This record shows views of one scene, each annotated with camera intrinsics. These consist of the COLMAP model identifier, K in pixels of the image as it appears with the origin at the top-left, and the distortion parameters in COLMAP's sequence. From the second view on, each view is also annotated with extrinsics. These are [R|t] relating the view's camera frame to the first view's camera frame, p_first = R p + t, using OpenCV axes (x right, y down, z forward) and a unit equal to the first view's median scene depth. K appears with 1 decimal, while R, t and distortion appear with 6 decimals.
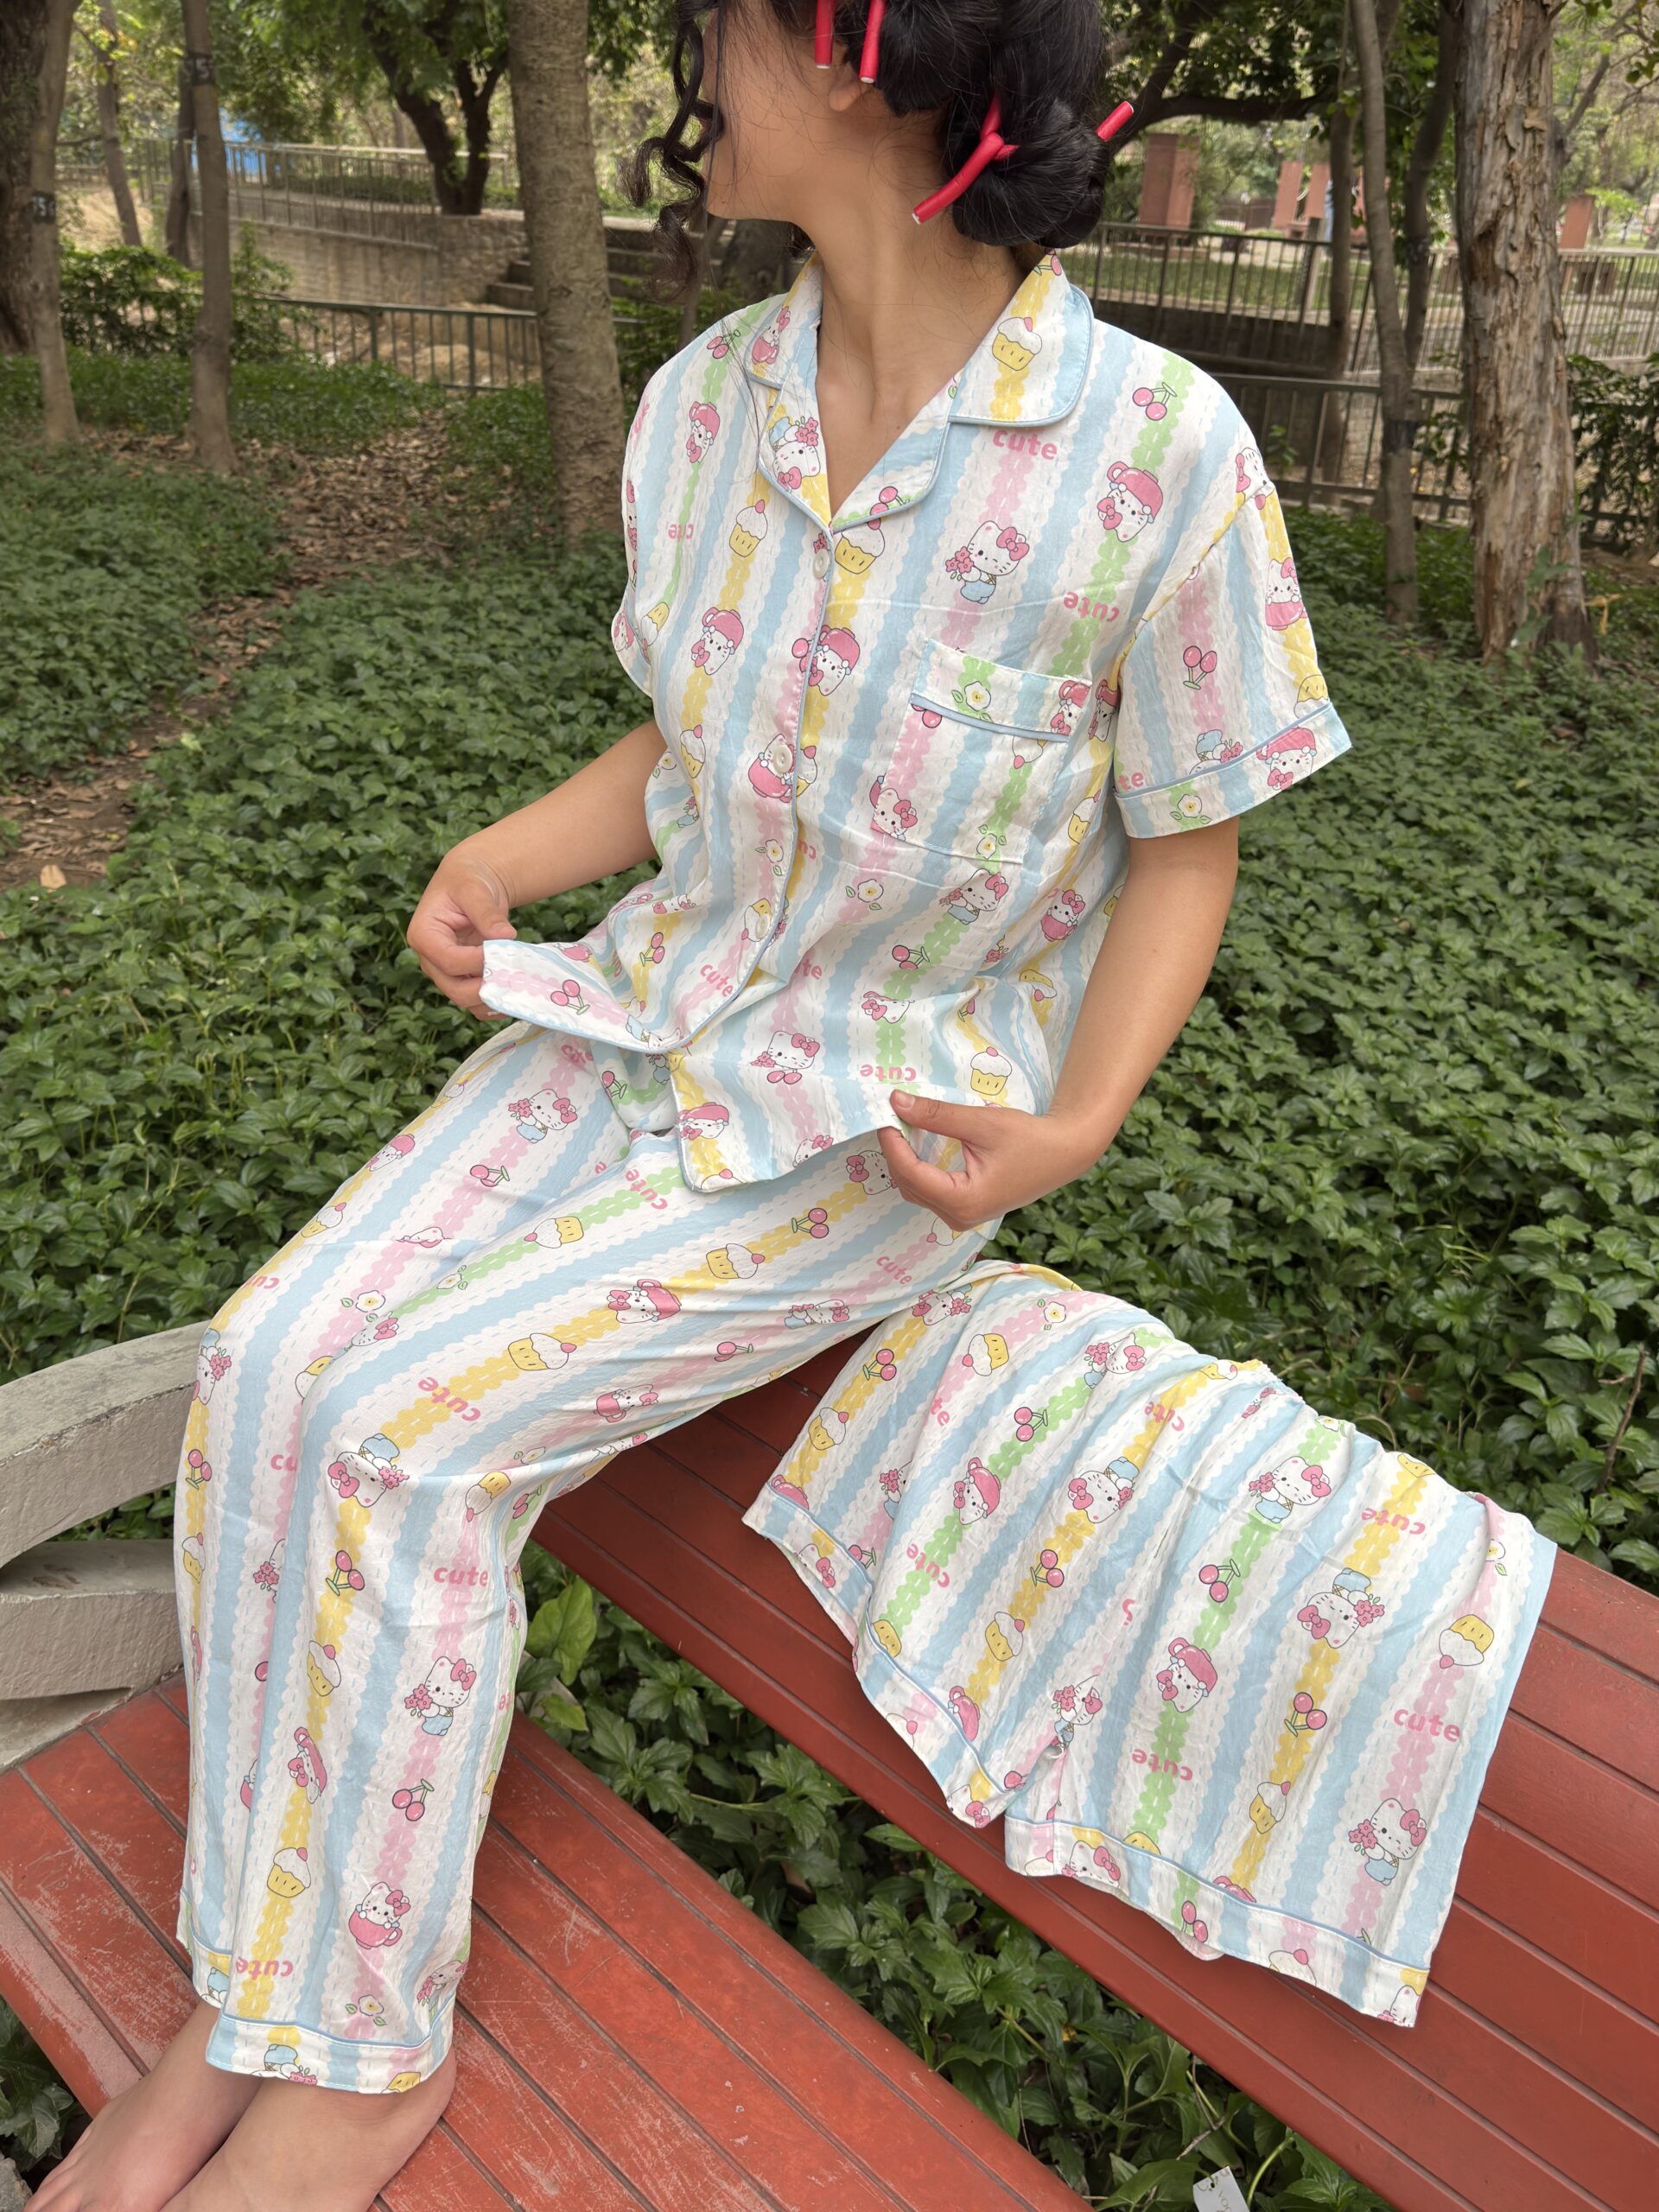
lens RADIAL K [[1827.9, 0, 830.7], [0, 1827.9, 1106.5], [0, 0, 1]] dist [0.074747, -0.119654]
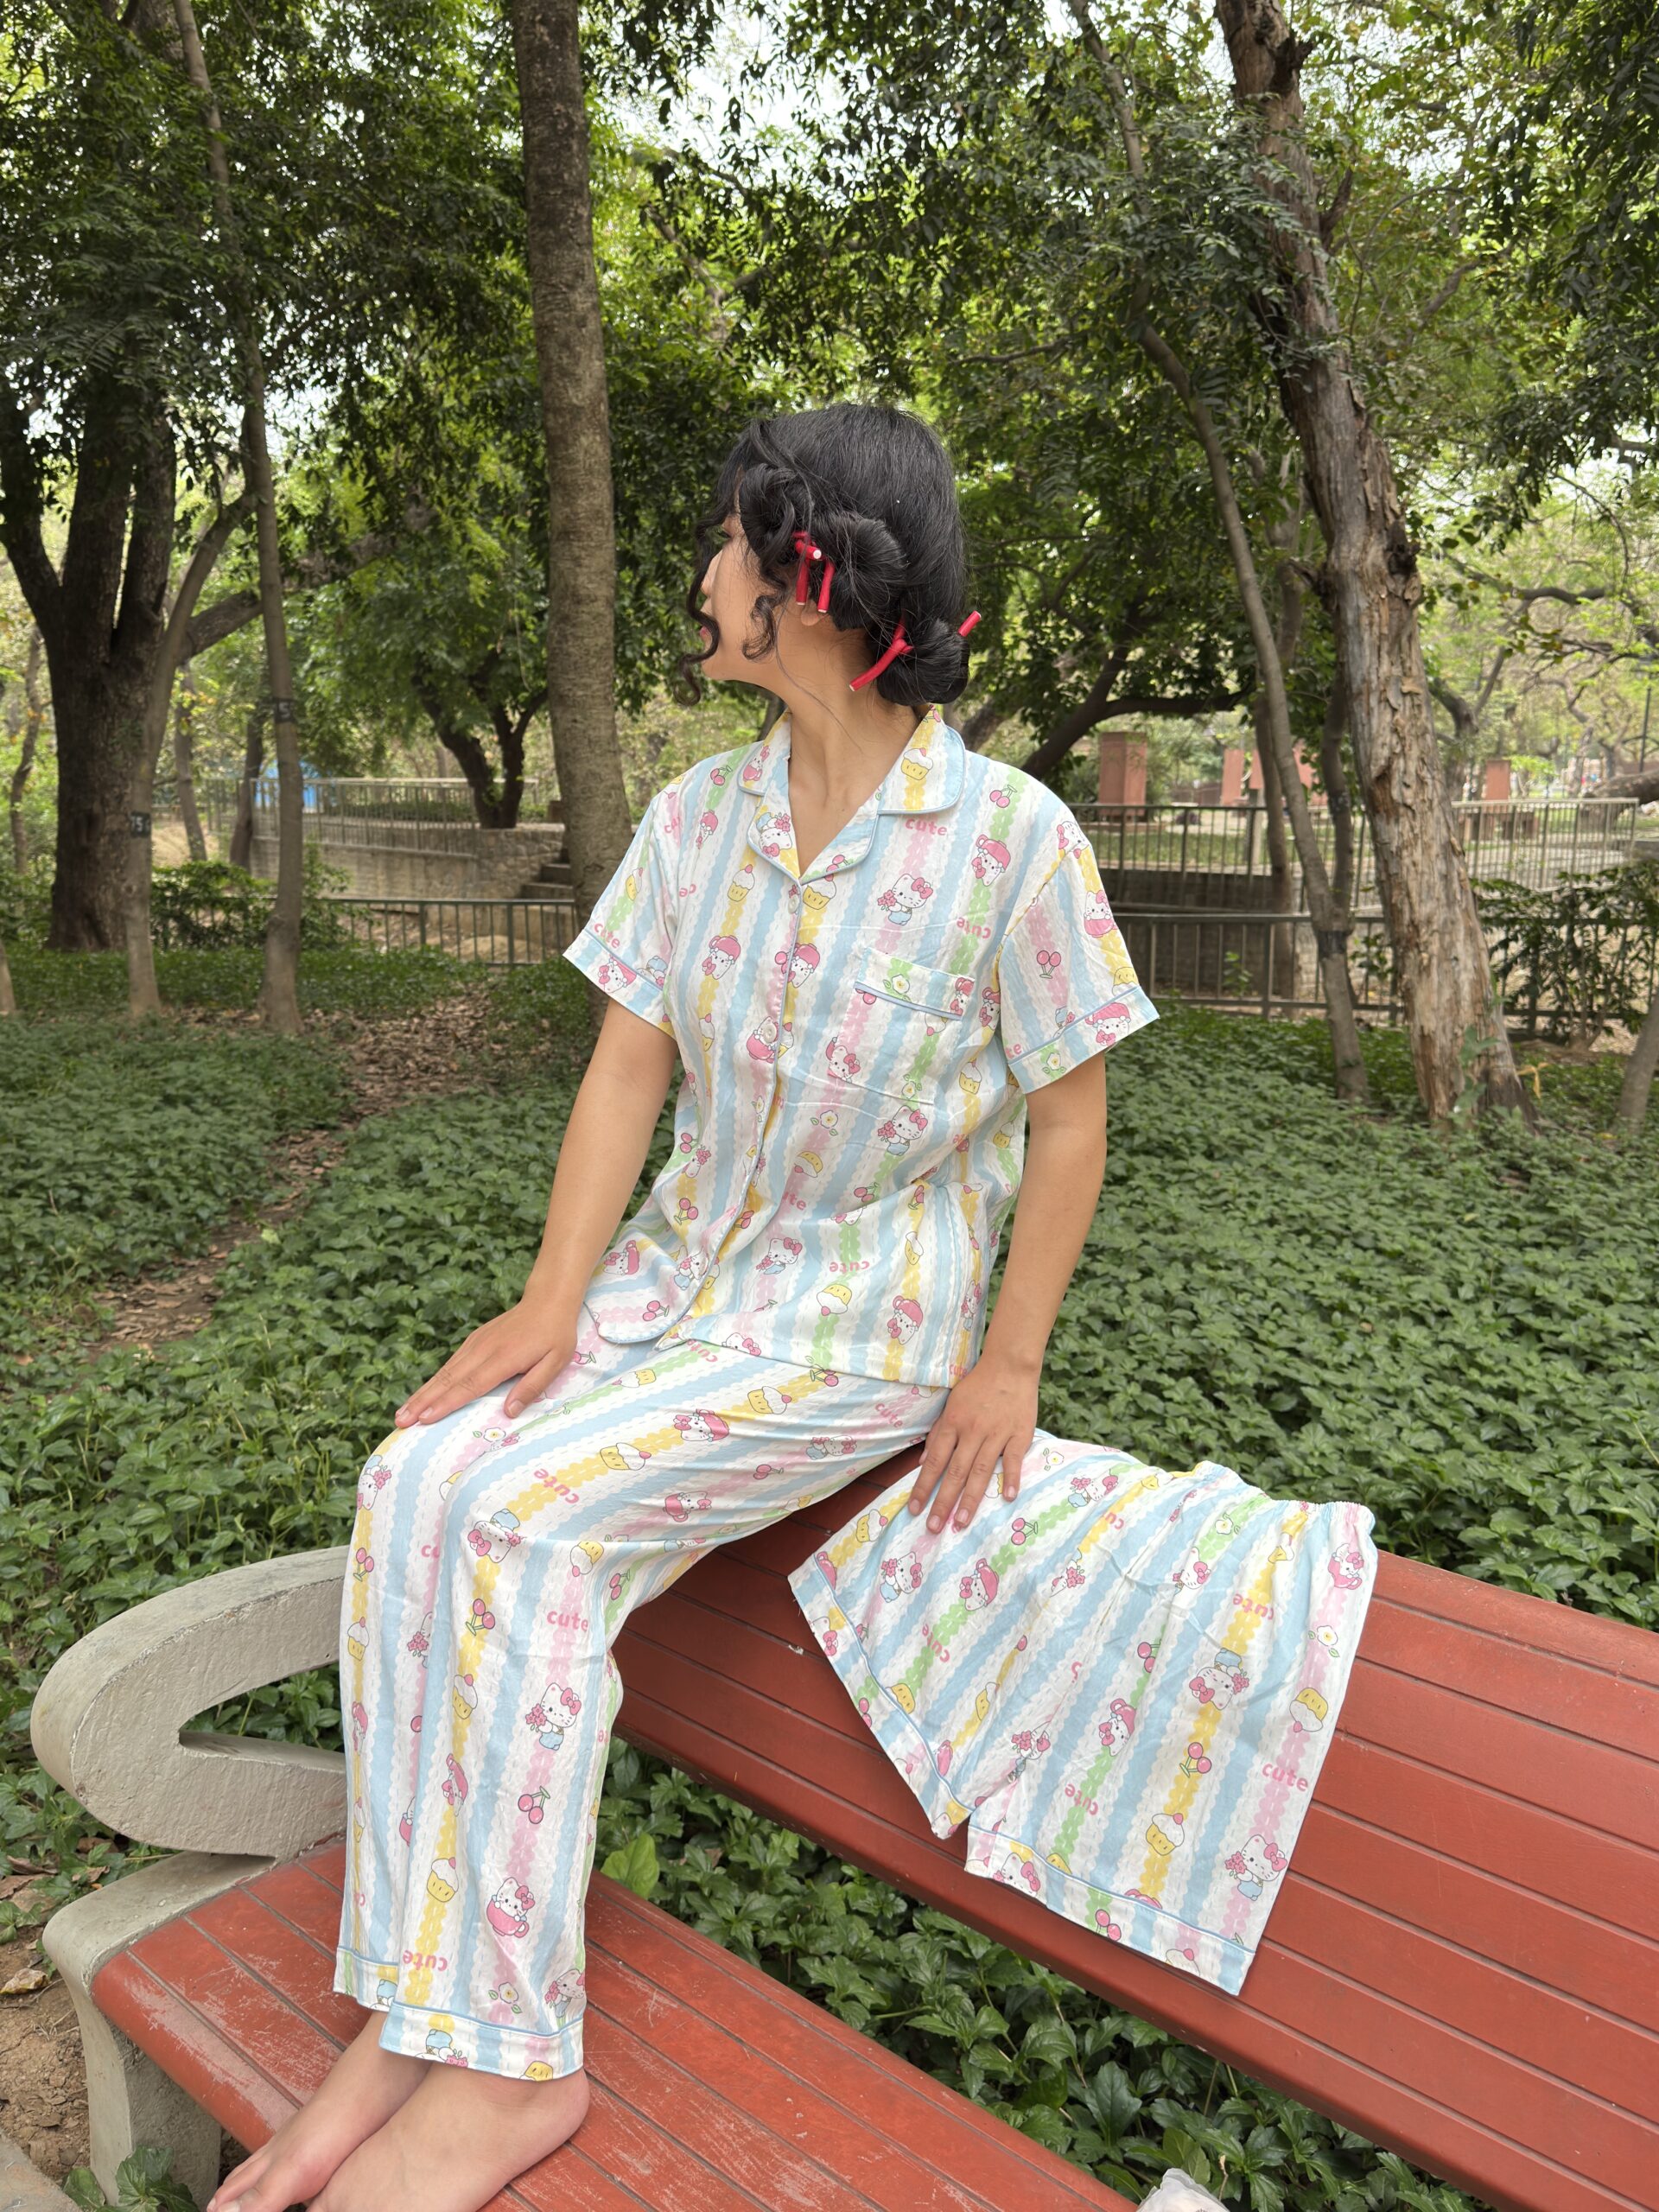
lens RADIAL K [[1827.9, 0, 829.9], [0, 1827.9, 1110.5], [0, 0, 1]] dist [0.074747, -0.119654]
pose [[0.998742, -0.049780, -0.005971, 0.002454], [0.045951, 0.956478, -0.288165, 0.065143], [0.020056, 0.287529, 0.957562, -0.081280]]
